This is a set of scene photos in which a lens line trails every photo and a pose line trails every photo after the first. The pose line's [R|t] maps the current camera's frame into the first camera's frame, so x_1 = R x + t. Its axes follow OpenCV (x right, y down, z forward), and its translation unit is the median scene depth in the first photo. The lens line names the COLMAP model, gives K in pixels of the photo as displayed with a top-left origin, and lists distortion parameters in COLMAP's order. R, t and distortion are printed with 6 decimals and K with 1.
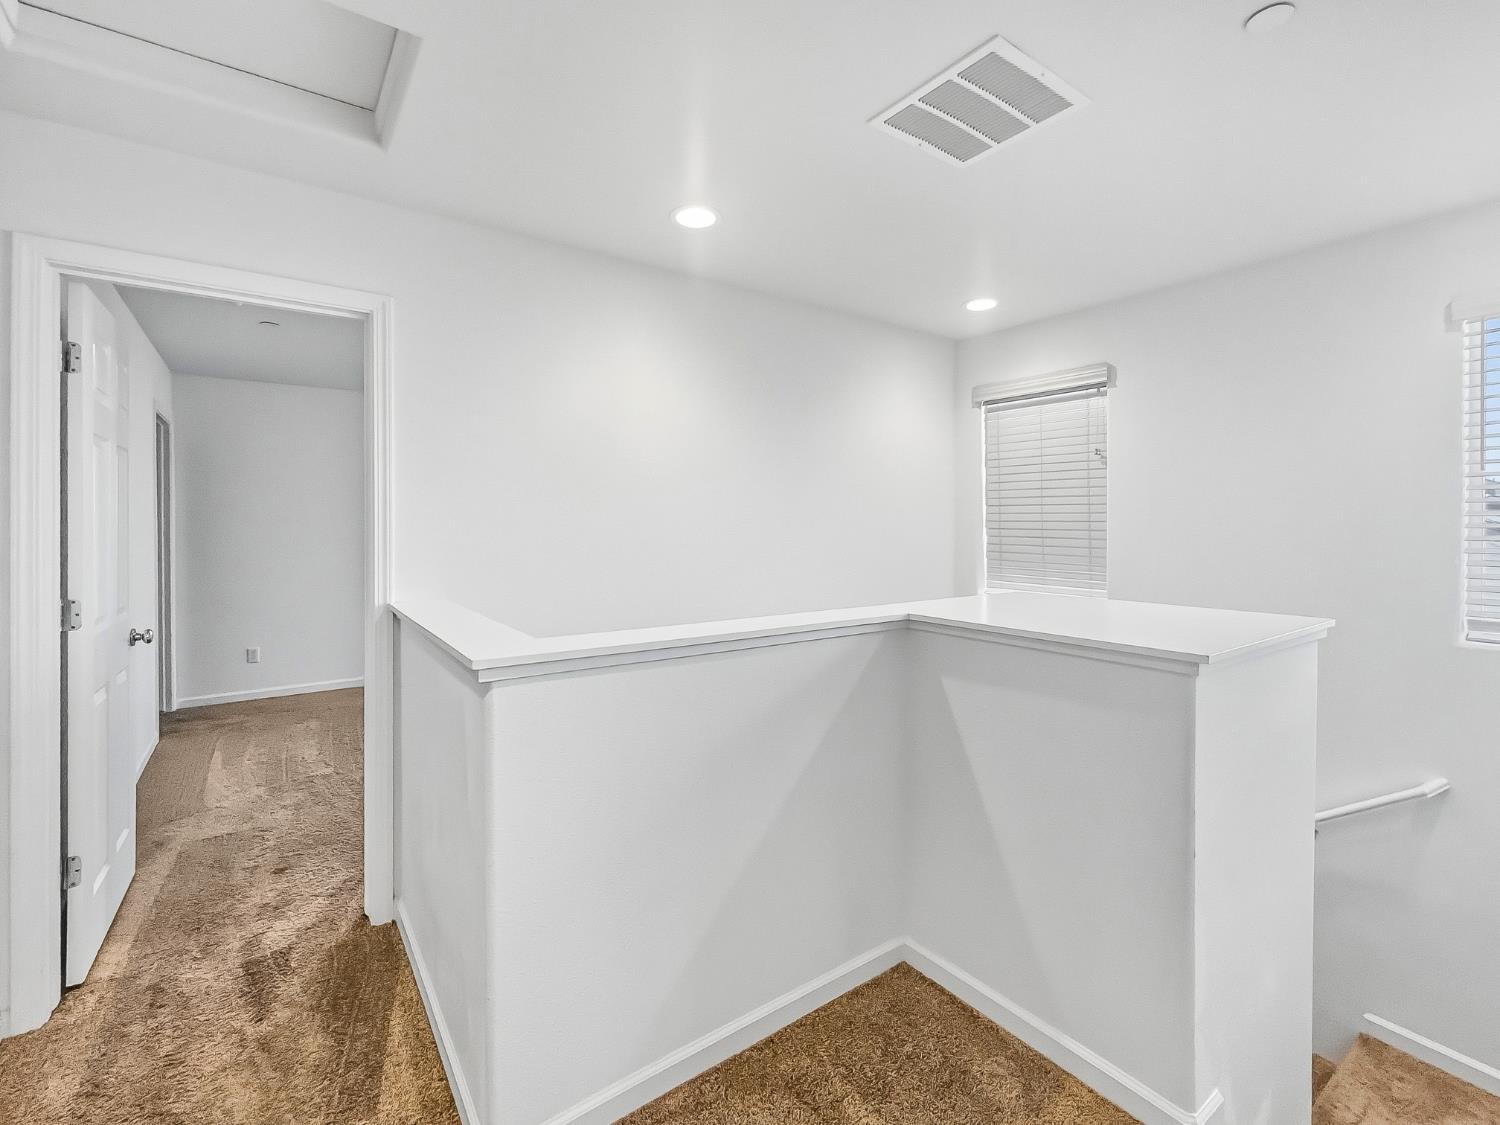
lens RADIAL K [[681.0, 0, 757.4], [0, 681.0, 529.8], [0, 0, 1]] dist [-0.011907, 0.000277]
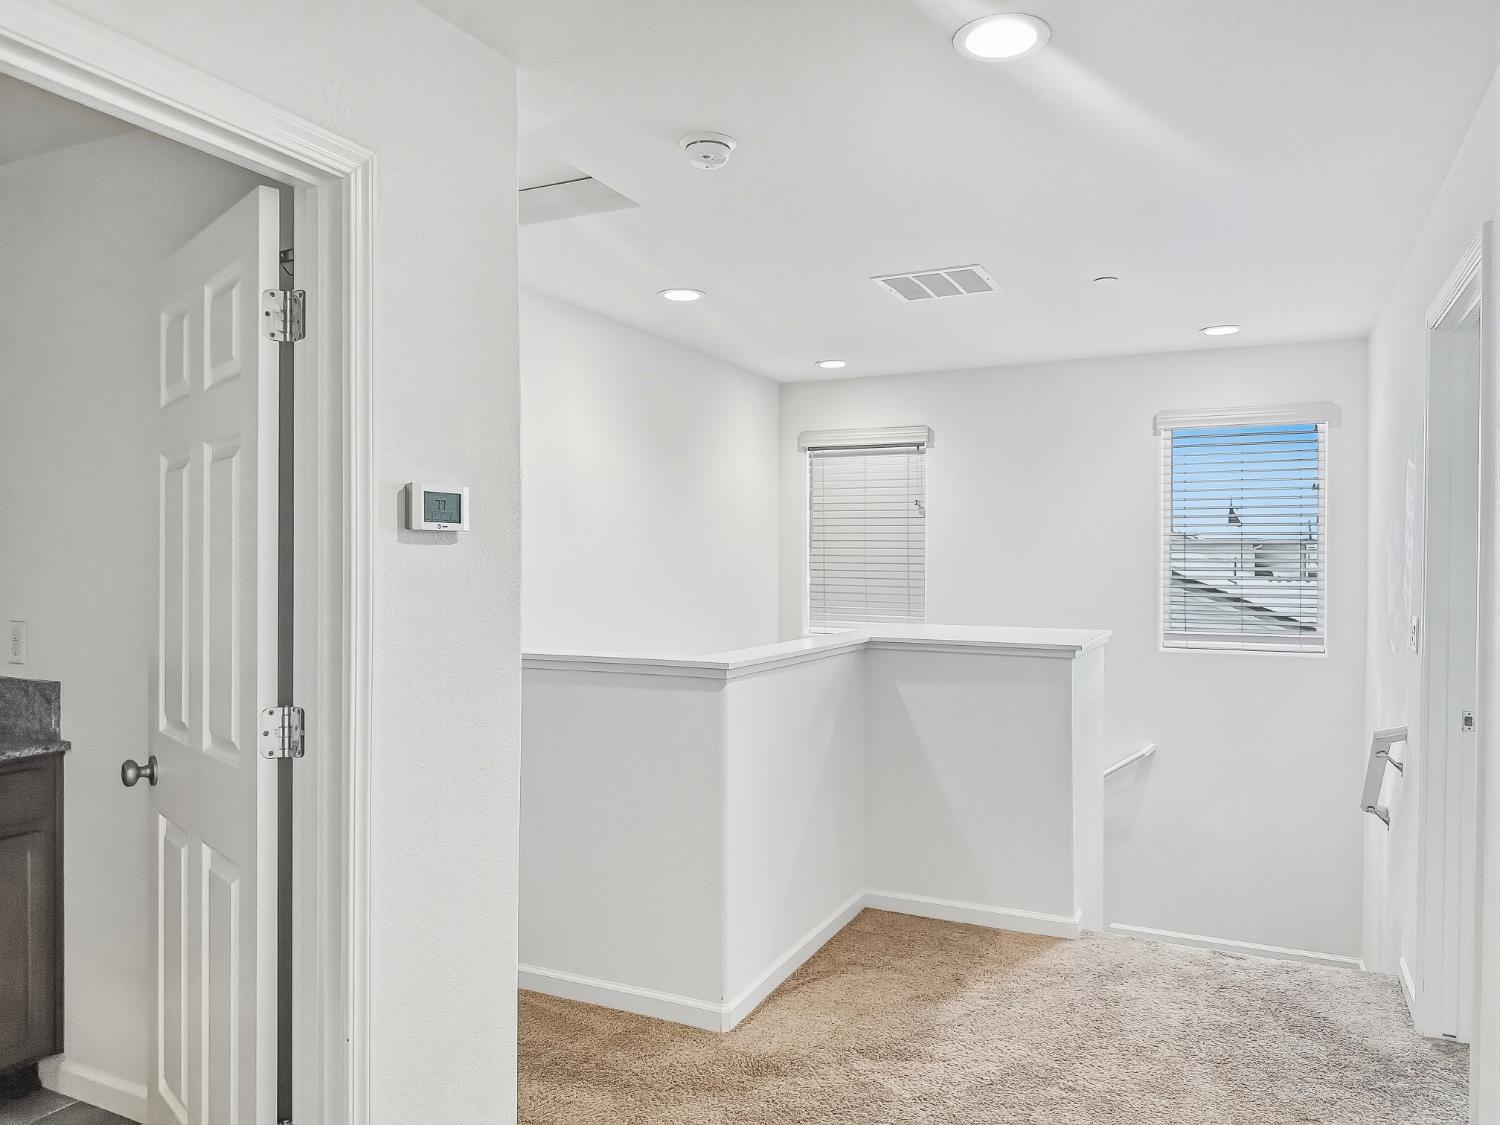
lens RADIAL K [[1073.5, 0, 748.8], [0, 1073.5, 560.6], [0, 0, 1]] dist [0.035220, -0.040285]
pose [[0.876367, 0.002987, 0.481635, -0.630373], [-0.000027, 0.999981, -0.006152, -0.007284], [-0.481644, 0.005378, 0.876350, -0.452969]]
